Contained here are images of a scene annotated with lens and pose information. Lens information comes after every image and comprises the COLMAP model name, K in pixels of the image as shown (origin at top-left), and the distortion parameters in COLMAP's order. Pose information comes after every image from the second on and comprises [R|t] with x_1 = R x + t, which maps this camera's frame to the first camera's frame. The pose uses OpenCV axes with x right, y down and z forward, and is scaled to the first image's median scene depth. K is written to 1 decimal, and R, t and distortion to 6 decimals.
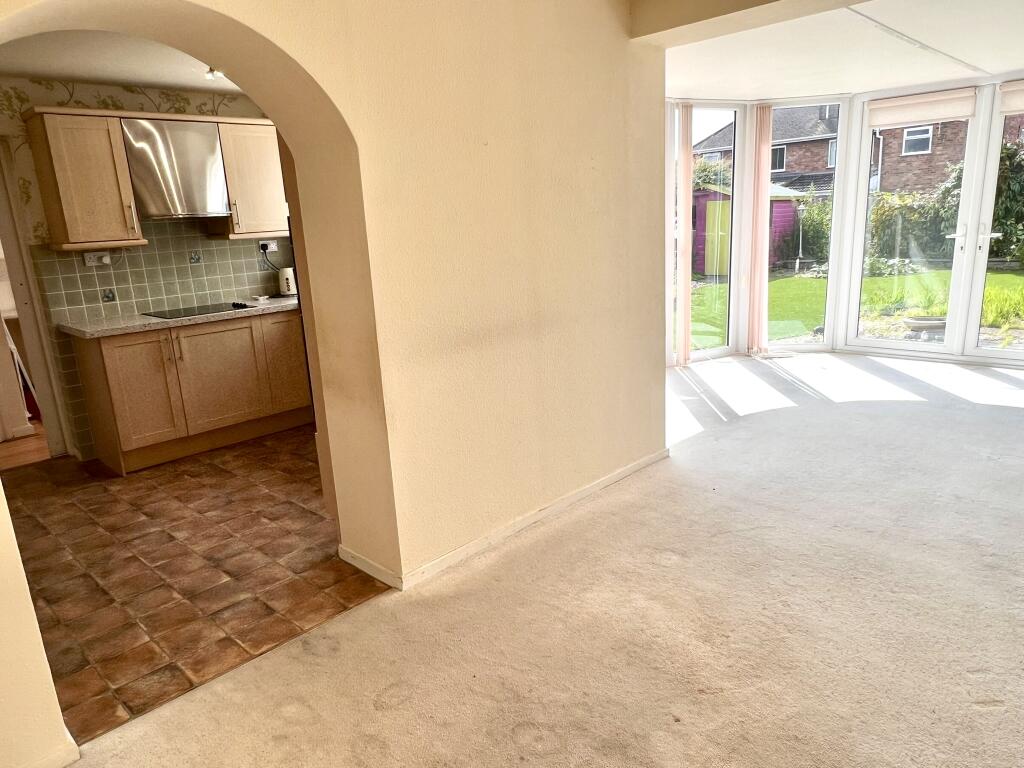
lens RADIAL K [[685.1, 0, 507.1], [0, 685.1, 392.1], [0, 0, 1]] dist [-0.003011, -0.002250]
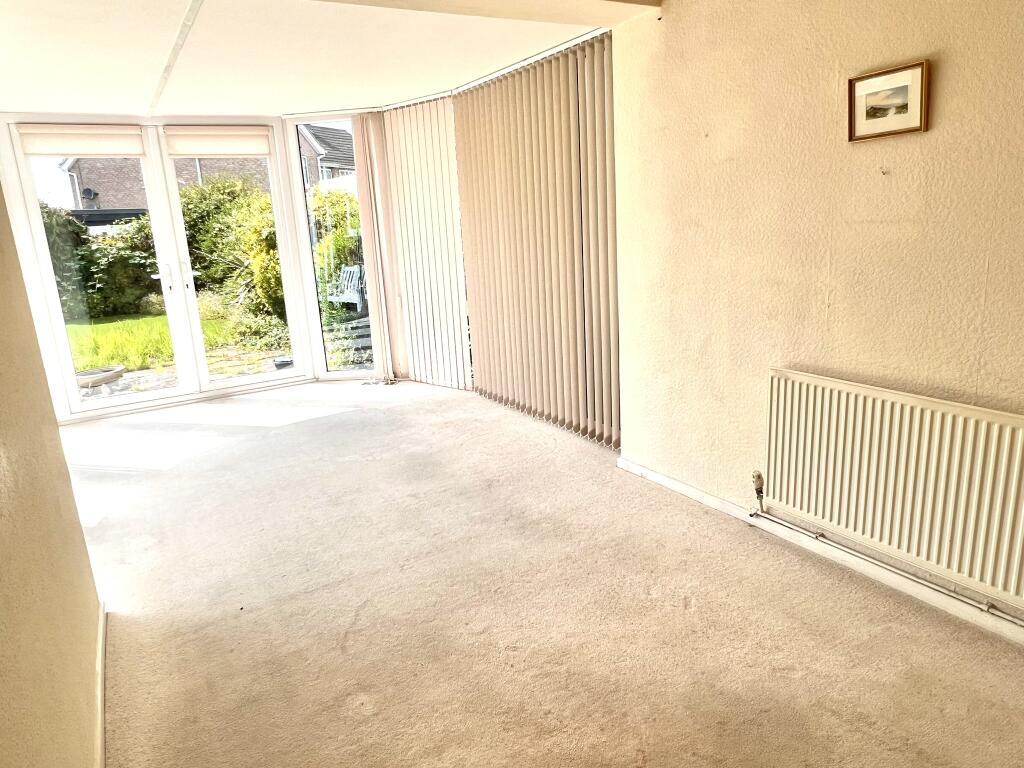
lens RADIAL K [[685.1, 0, 507.9], [0, 685.1, 389.9], [0, 0, 1]] dist [-0.003011, -0.002250]
pose [[0.257205, -0.201640, 0.945086, -0.168825], [0.284076, 0.950553, 0.125495, -0.057431], [-0.923659, 0.236198, 0.301768, 0.290864]]
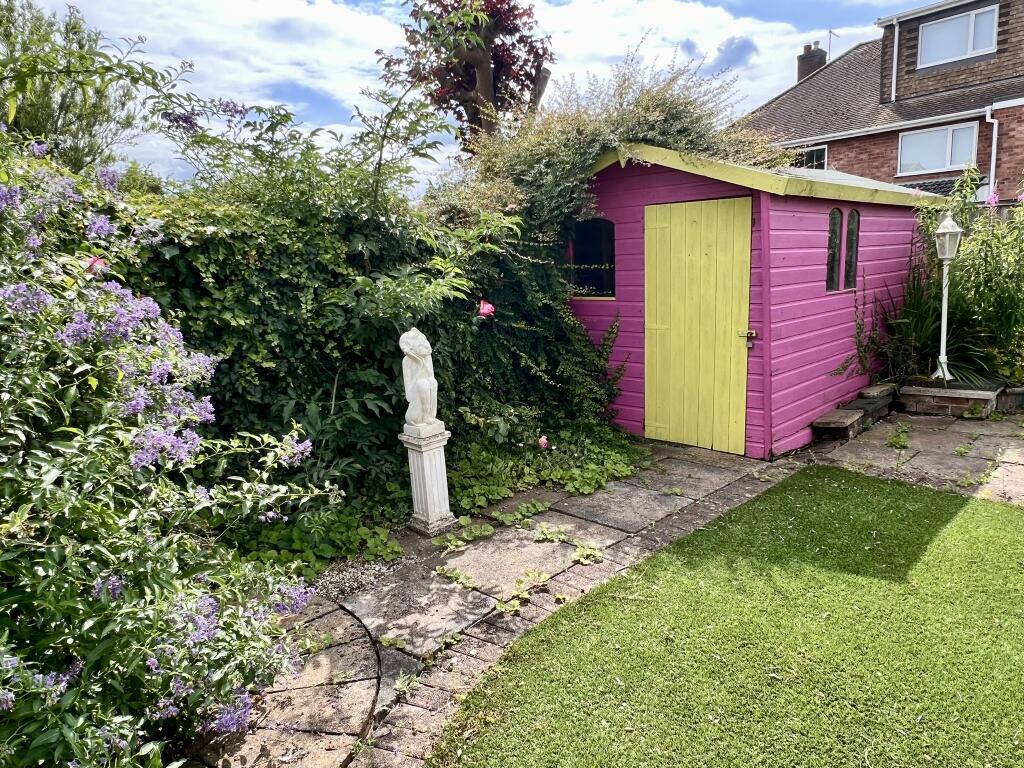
lens RADIAL K [[685.1, 0, 512.7], [0, 685.1, 384.8], [0, 0, 1]] dist [-0.003011, -0.002250]
pose [[0.999800, 0.003276, -0.019748, 0.663568], [-0.004476, 0.998126, -0.061023, -0.501651], [0.019511, 0.061100, 0.997941, 1.942570]]
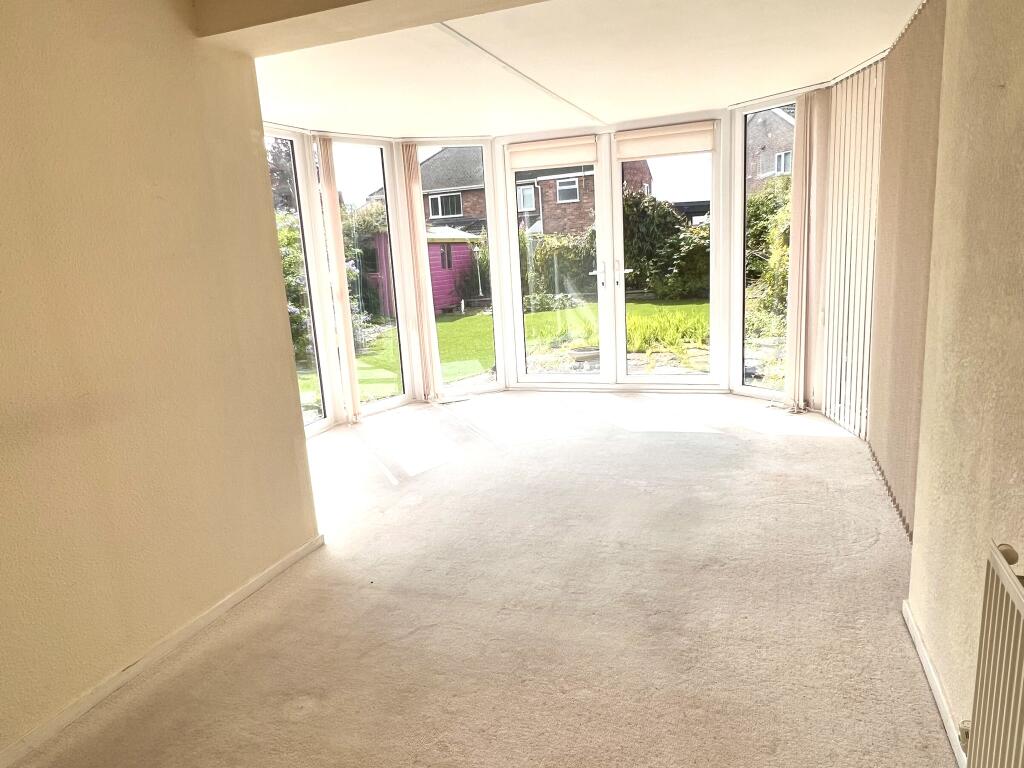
lens RADIAL K [[685.1, 0, 503.7], [0, 685.1, 388.6], [0, 0, 1]] dist [-0.003011, -0.002250]
pose [[0.913465, -0.090941, 0.396625, 0.088645], [0.116799, 0.992289, -0.041482, -0.023663], [-0.389794, 0.084218, 0.917043, 0.100654]]
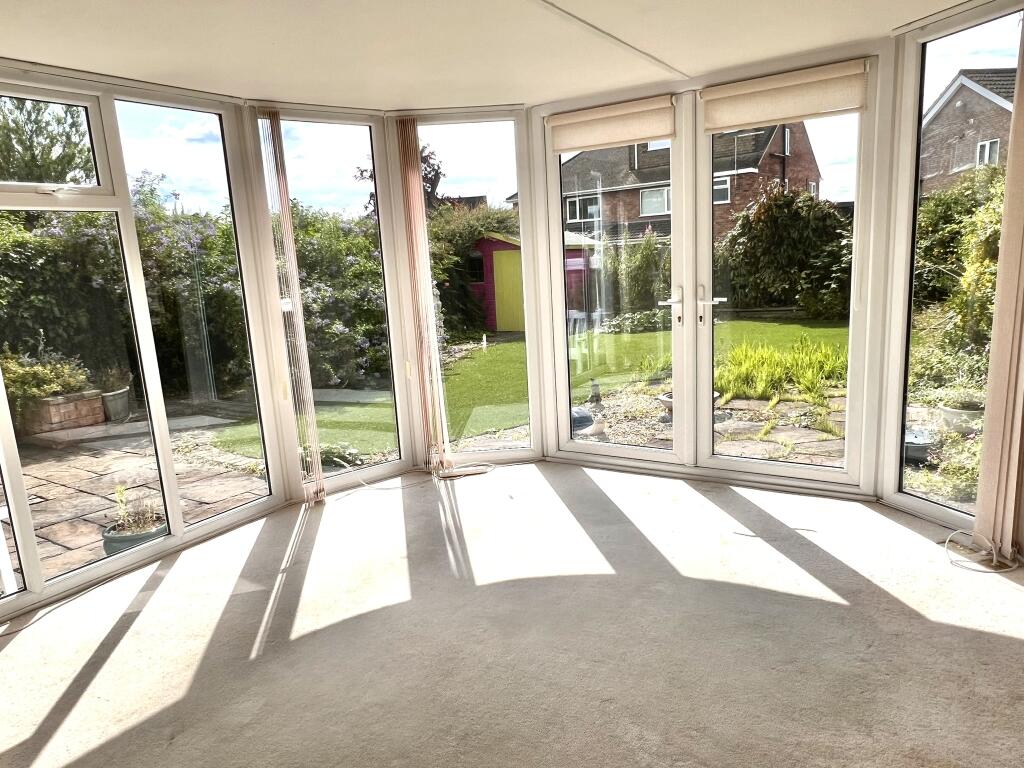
lens RADIAL K [[685.1, 0, 506.8], [0, 685.1, 390.1], [0, 0, 1]] dist [-0.003011, -0.002250]
pose [[0.979966, -0.044417, 0.194148, 0.348776], [0.057818, 0.996279, -0.063911, -0.102137], [-0.190587, 0.073856, 0.978888, 0.345216]]
